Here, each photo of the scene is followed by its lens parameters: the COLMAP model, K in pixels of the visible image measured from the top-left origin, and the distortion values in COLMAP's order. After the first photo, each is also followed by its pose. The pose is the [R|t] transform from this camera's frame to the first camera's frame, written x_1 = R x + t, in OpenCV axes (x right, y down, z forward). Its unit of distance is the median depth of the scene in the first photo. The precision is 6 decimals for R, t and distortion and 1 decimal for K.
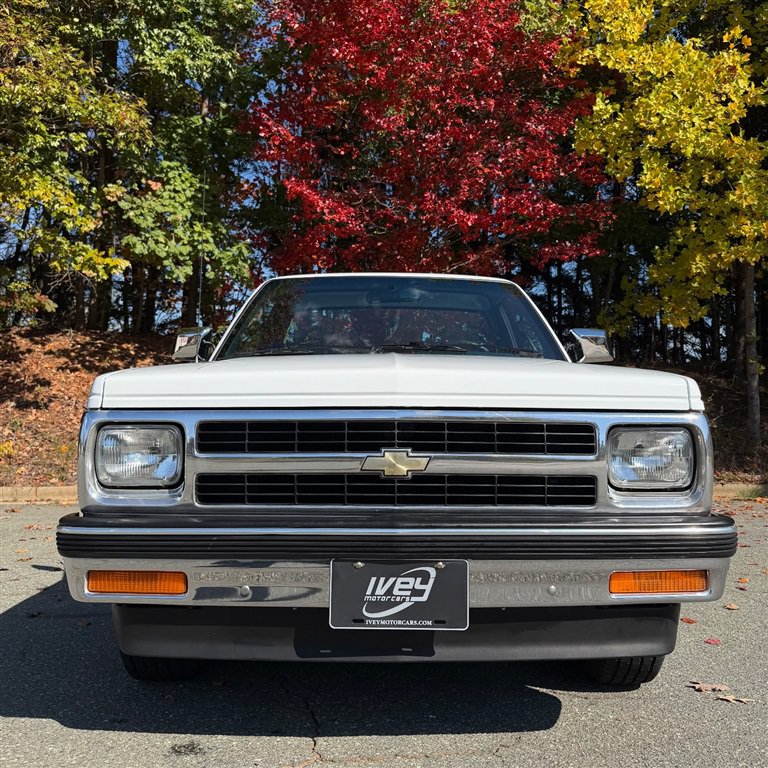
lens RADIAL K [[716.0, 0, 386.6], [0, 716.0, 396.4], [0, 0, 1]] dist [0.098063, -0.200746]
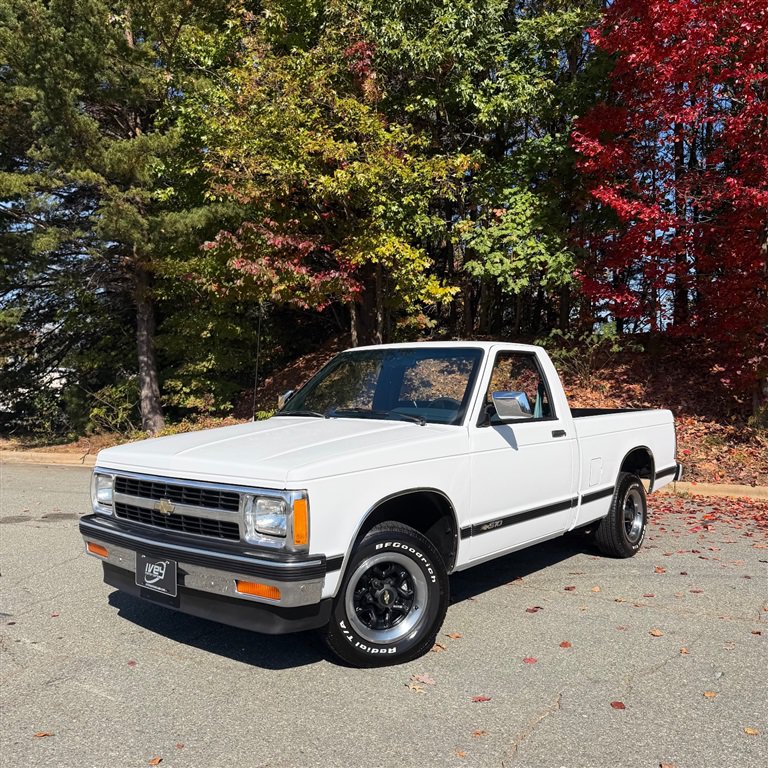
lens RADIAL K [[722.4, 0, 384.0], [0, 722.4, 384.0], [0, 0, 1]] dist [-0.074458, -0.022056]
pose [[0.770310, -0.022743, -0.637264, 0.311776], [0.039125, 0.999167, 0.011634, -0.042884], [0.636468, -0.033895, 0.770558, -0.015149]]
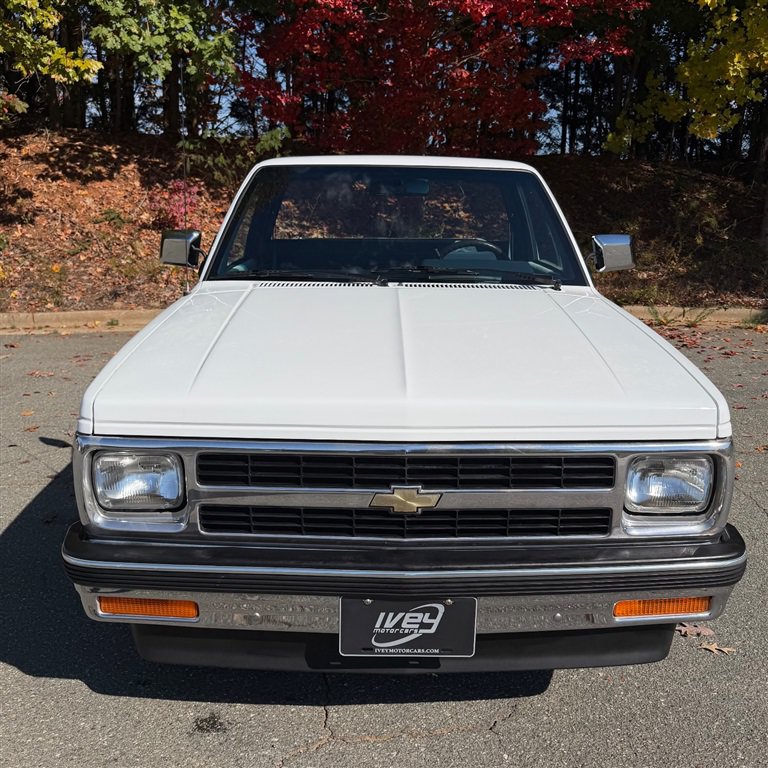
lens RADIAL K [[722.8, 0, 386.7], [0, 722.8, 397.4], [0, 0, 1]] dist [0.002865, -0.017303]
pose [[0.999978, 0.005525, 0.003546, -0.003102], [-0.006335, 0.953956, 0.299879, -0.060433], [-0.001726, -0.299895, 0.953971, 0.022342]]
